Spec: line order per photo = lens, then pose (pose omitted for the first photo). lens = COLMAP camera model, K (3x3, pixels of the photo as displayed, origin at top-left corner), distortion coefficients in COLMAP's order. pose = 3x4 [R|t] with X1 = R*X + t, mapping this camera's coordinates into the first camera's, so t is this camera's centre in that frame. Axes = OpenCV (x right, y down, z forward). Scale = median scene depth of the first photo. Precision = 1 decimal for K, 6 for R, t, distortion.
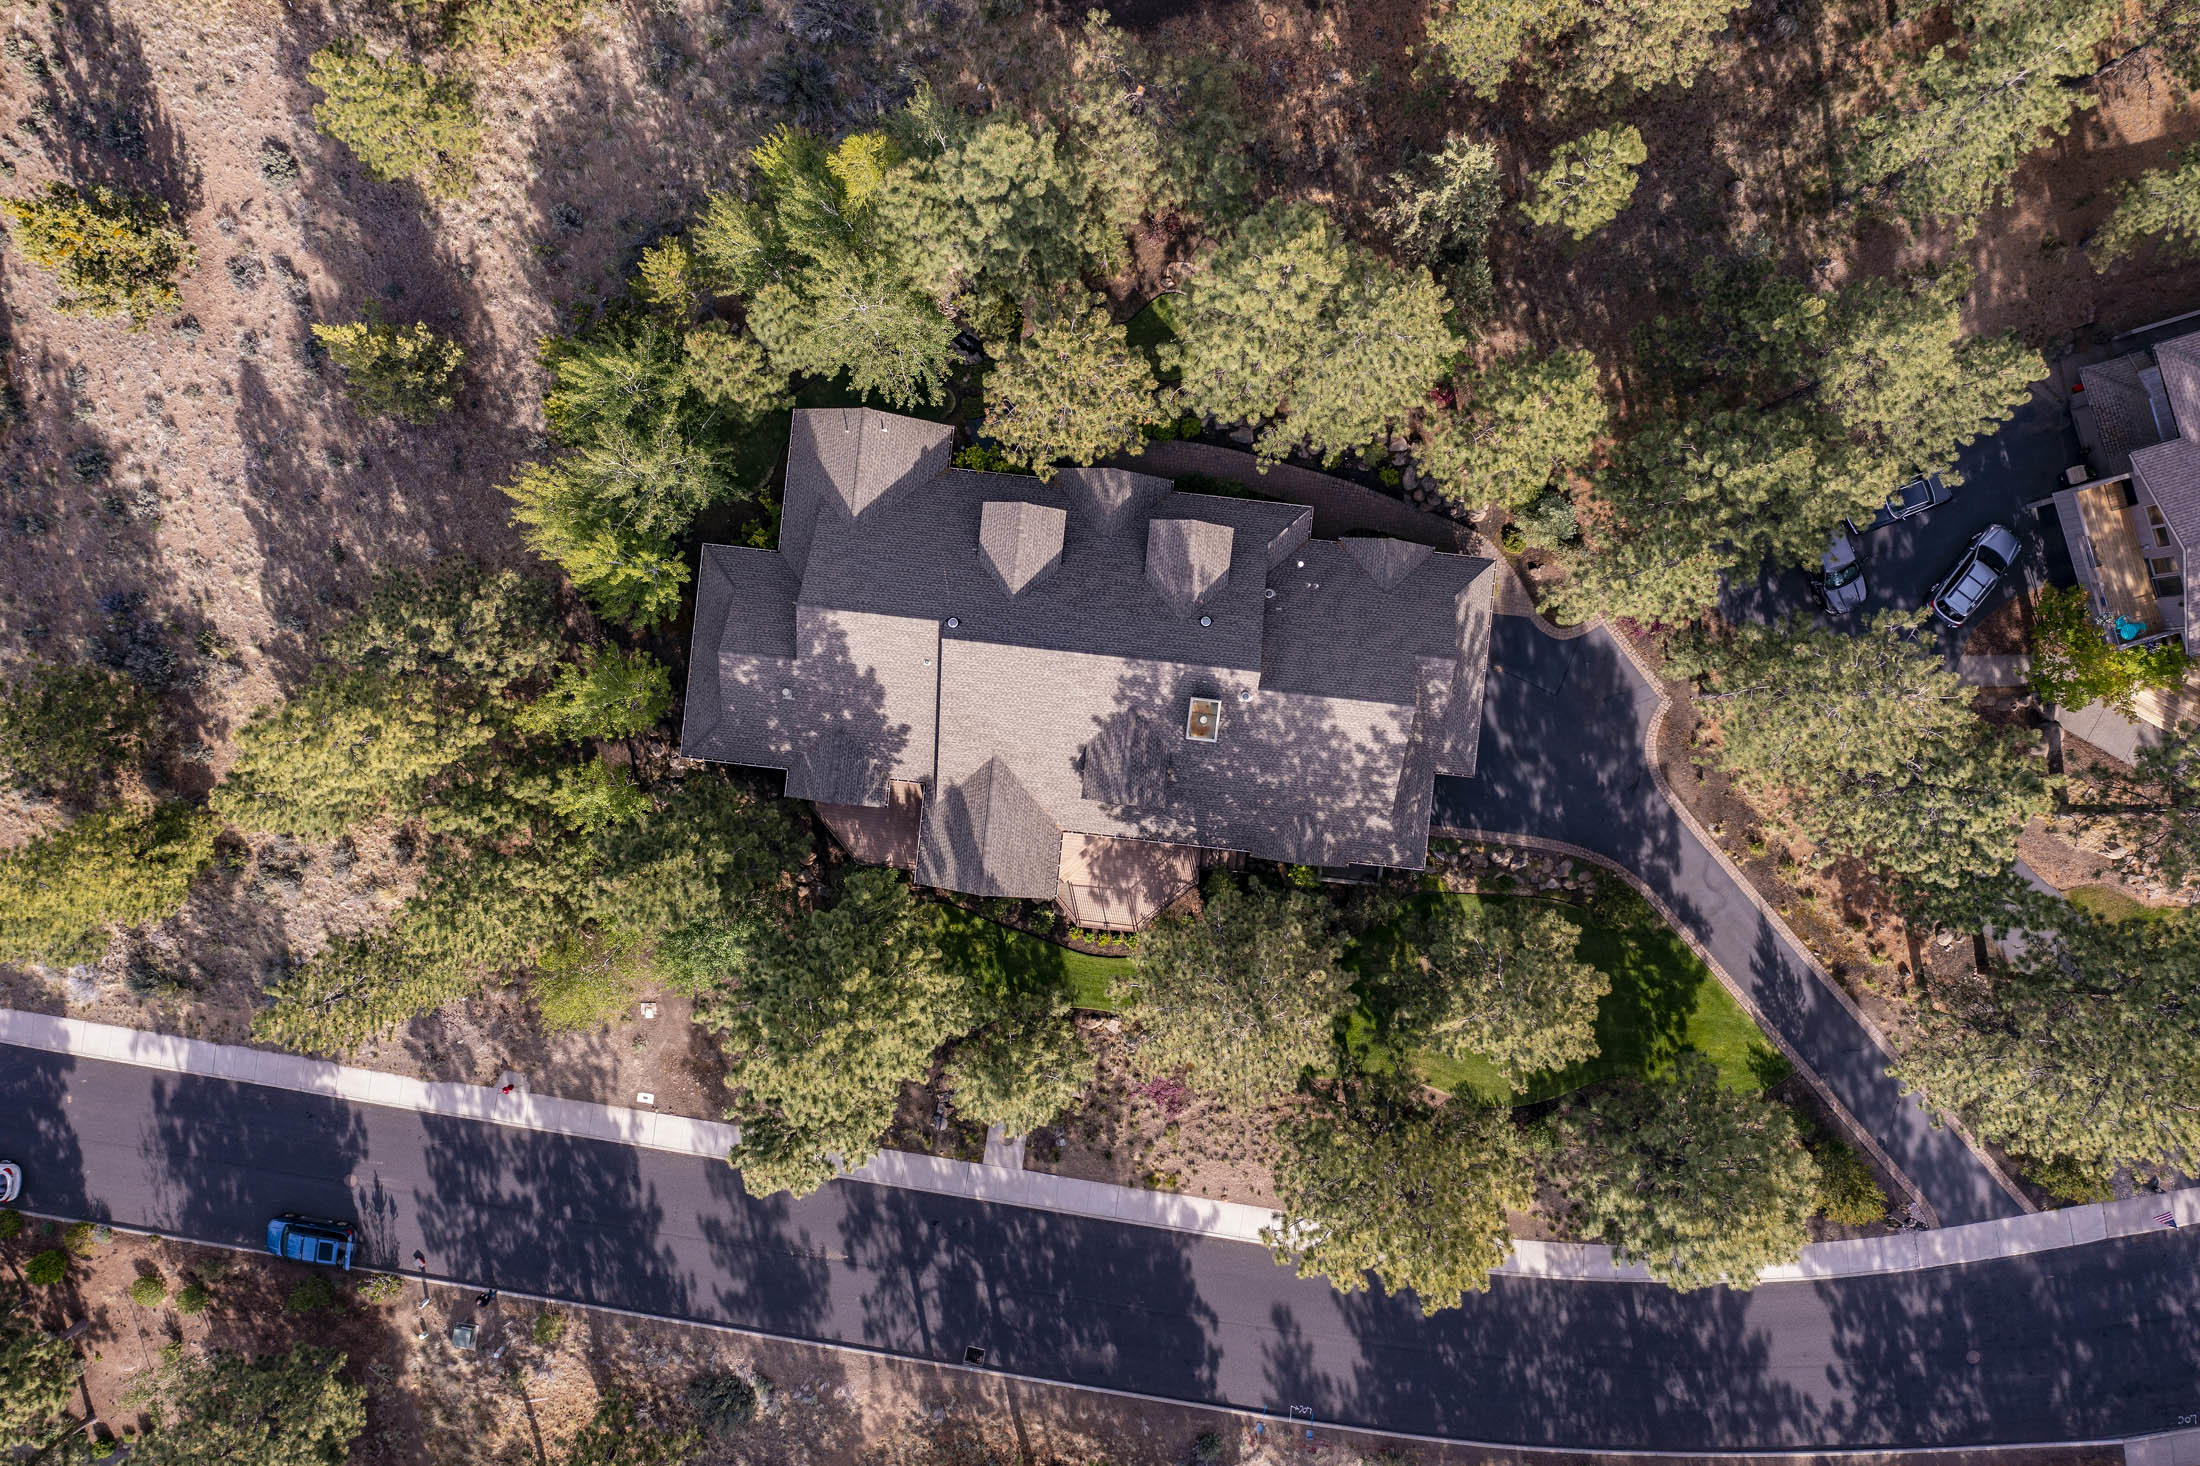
lens RADIAL K [[1711.7, 0, 1108.8], [0, 1711.7, 727.7], [0, 0, 1]] dist [-0.016873, 0.007241]
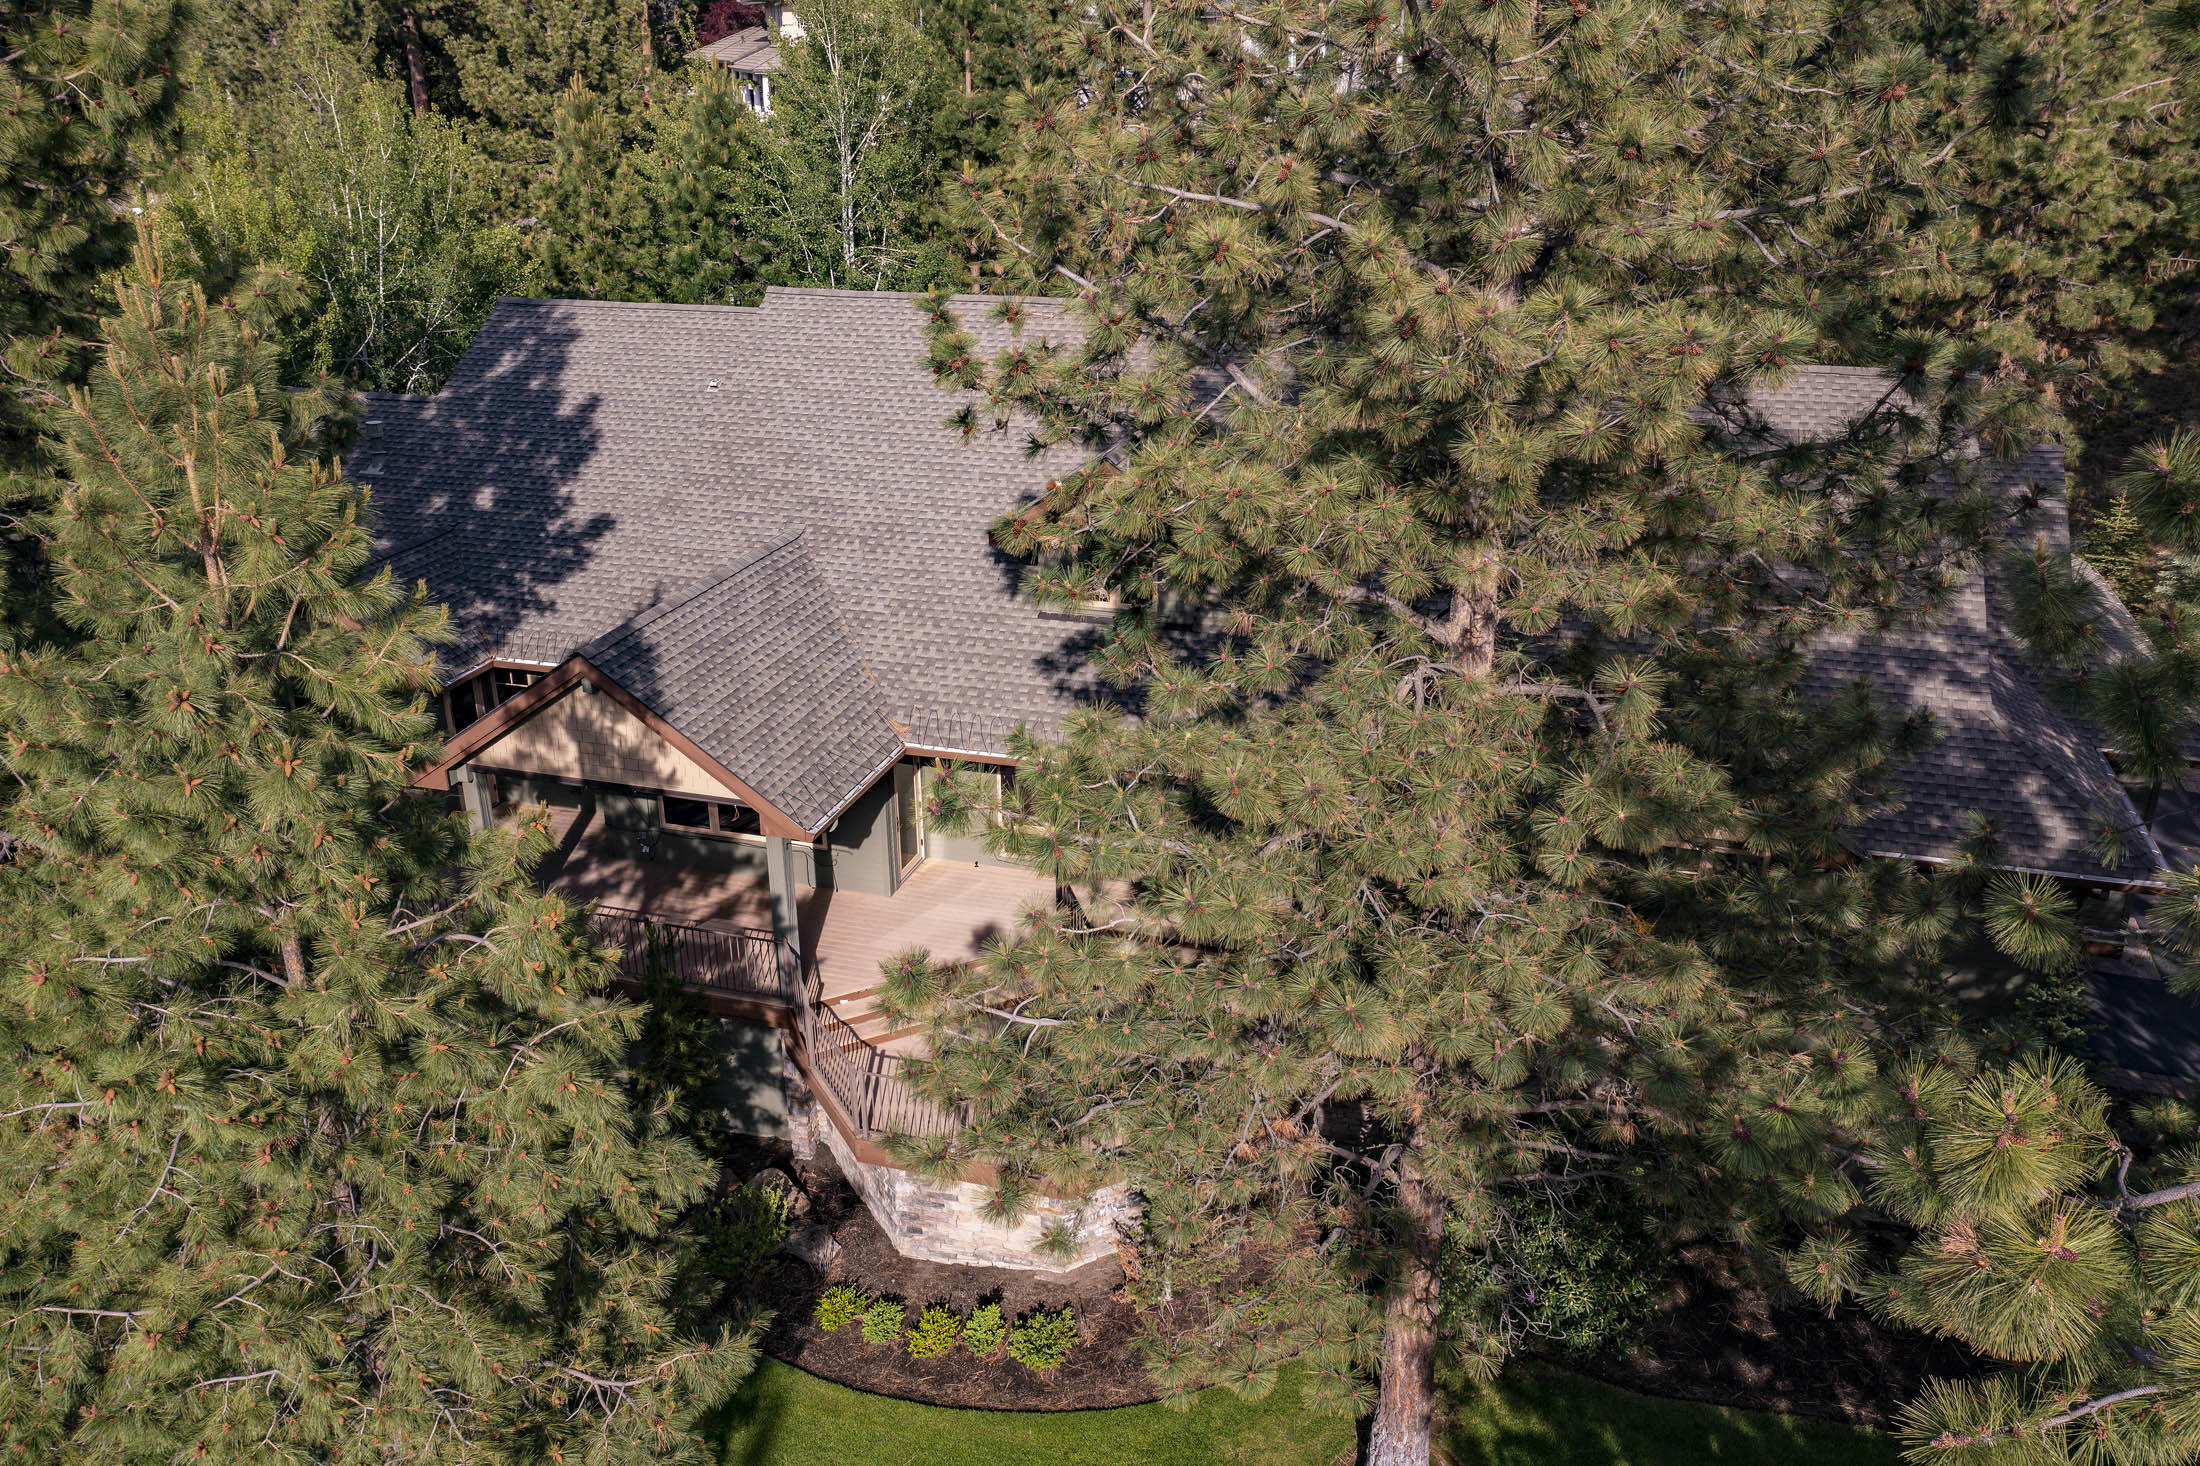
lens RADIAL K [[1711.7, 0, 1104.3], [0, 1711.7, 715.7], [0, 0, 1]] dist [-0.016873, 0.007241]
pose [[0.980528, 0.066929, -0.184624, 0.065446], [-0.196252, 0.368020, -0.908871, 0.329959], [0.007115, 0.927406, 0.373989, 0.843157]]
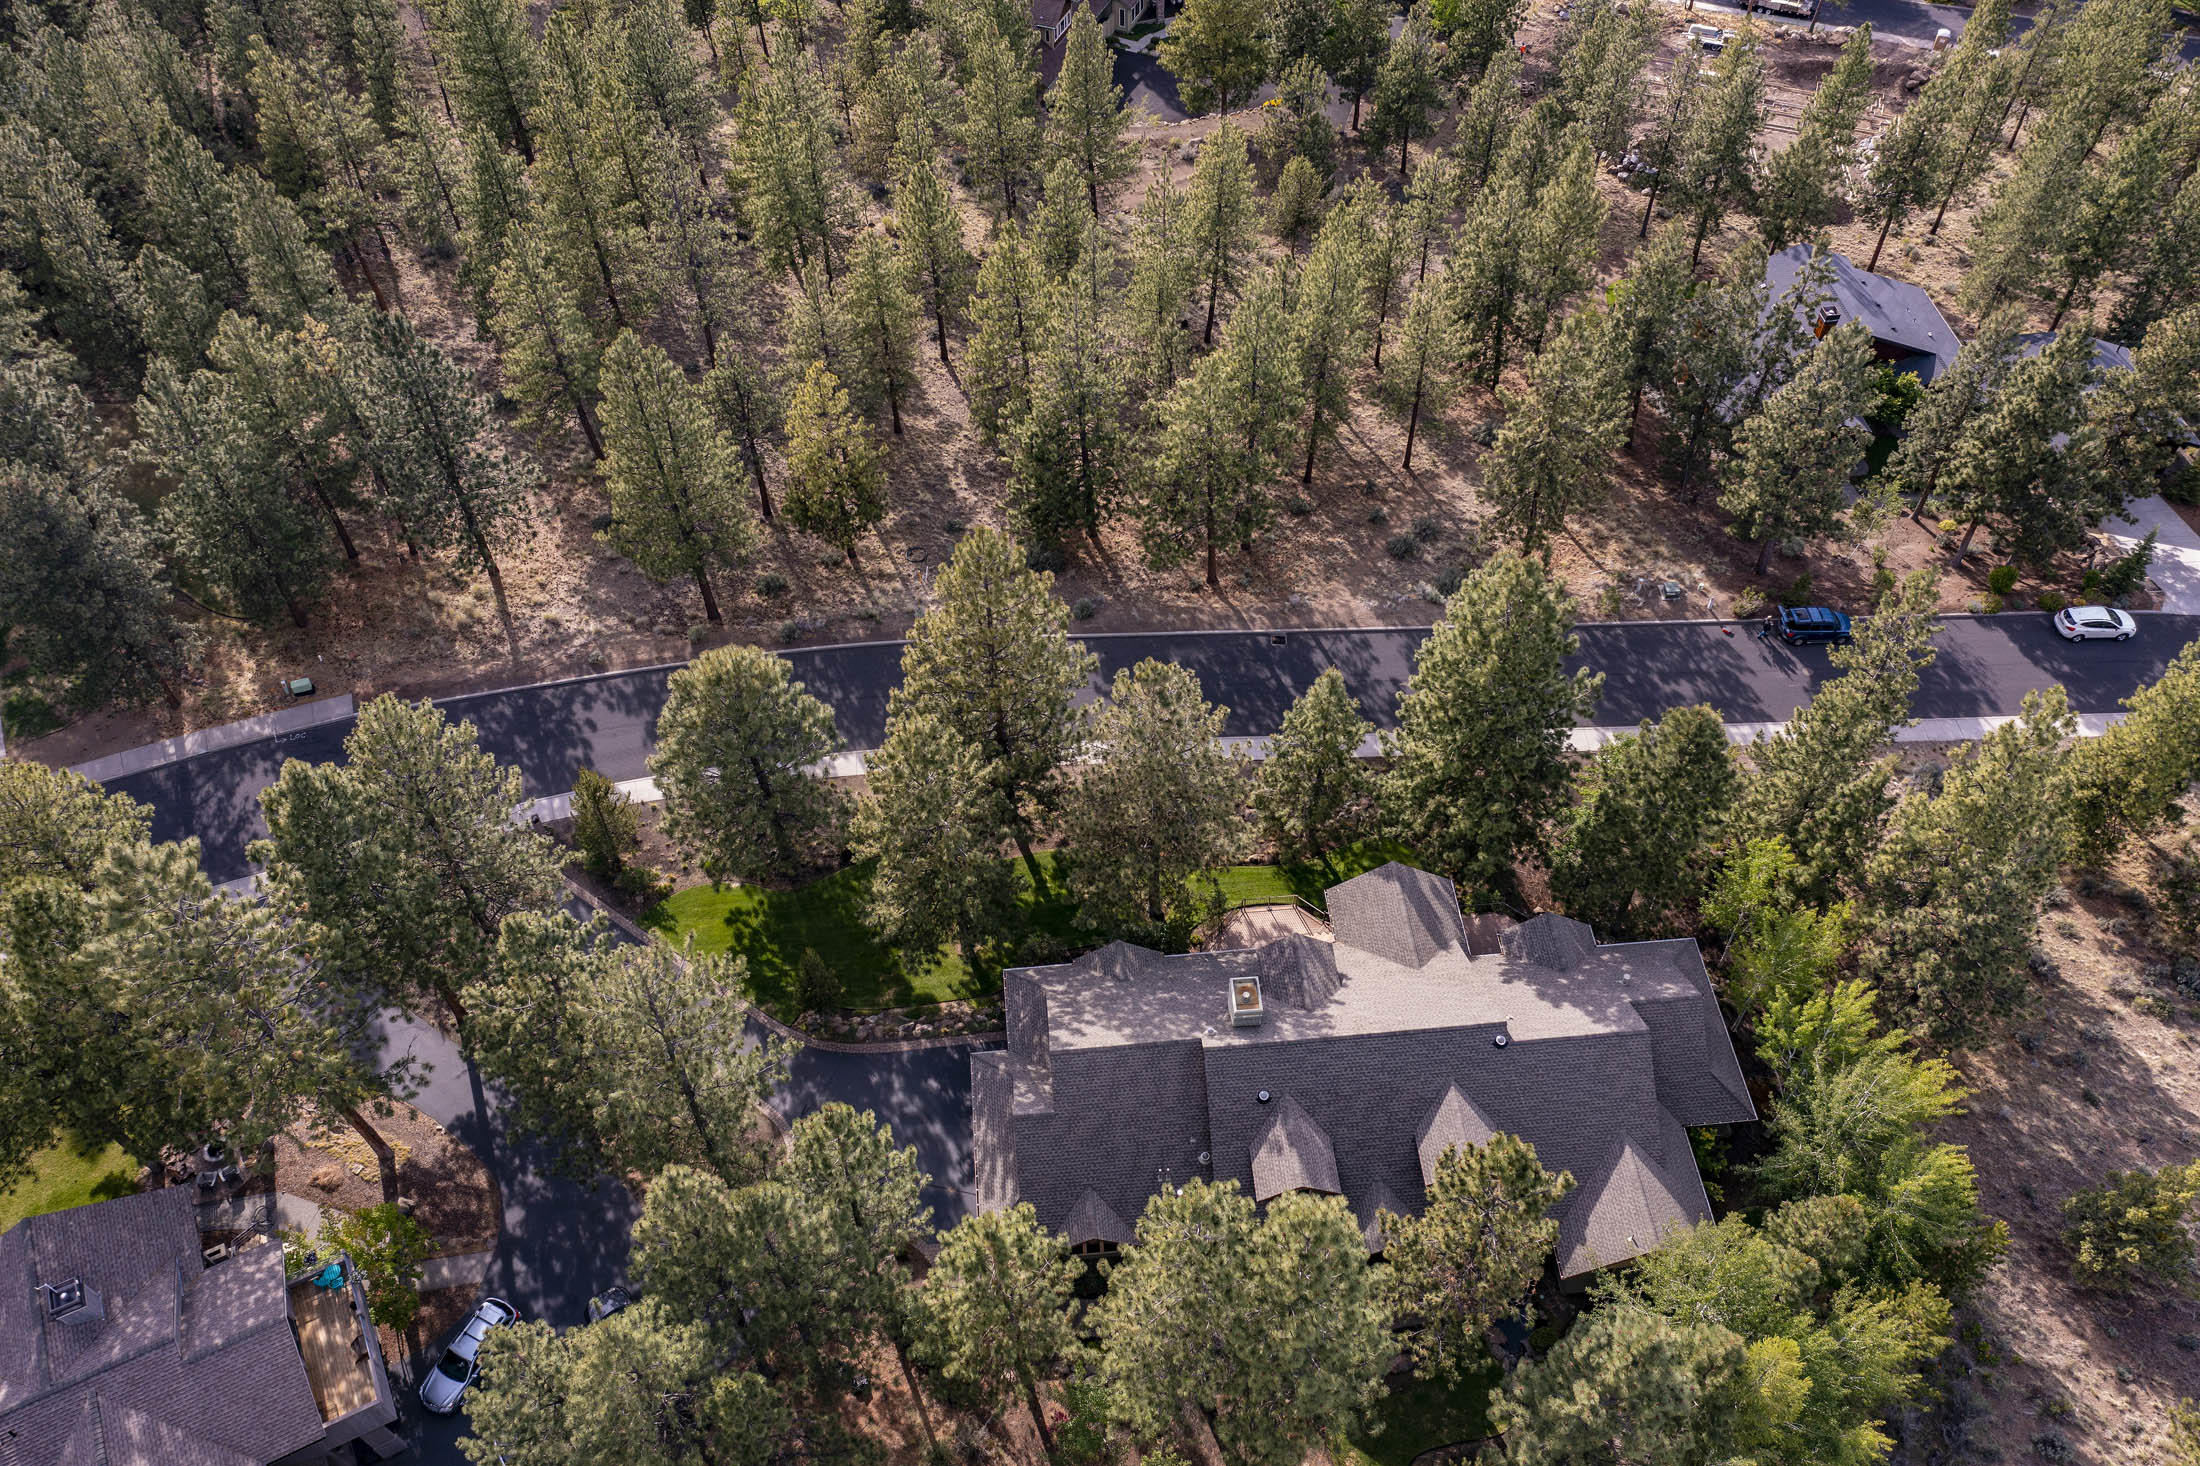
lens RADIAL K [[1711.7, 0, 1095.5], [0, 1711.7, 730.7], [0, 0, 1]] dist [-0.016873, 0.007241]
pose [[-0.981658, 0.163946, -0.097308, 0.199391], [-0.188963, -0.768963, 0.610728, -0.454828], [0.025300, 0.617914, 0.785839, 0.054018]]
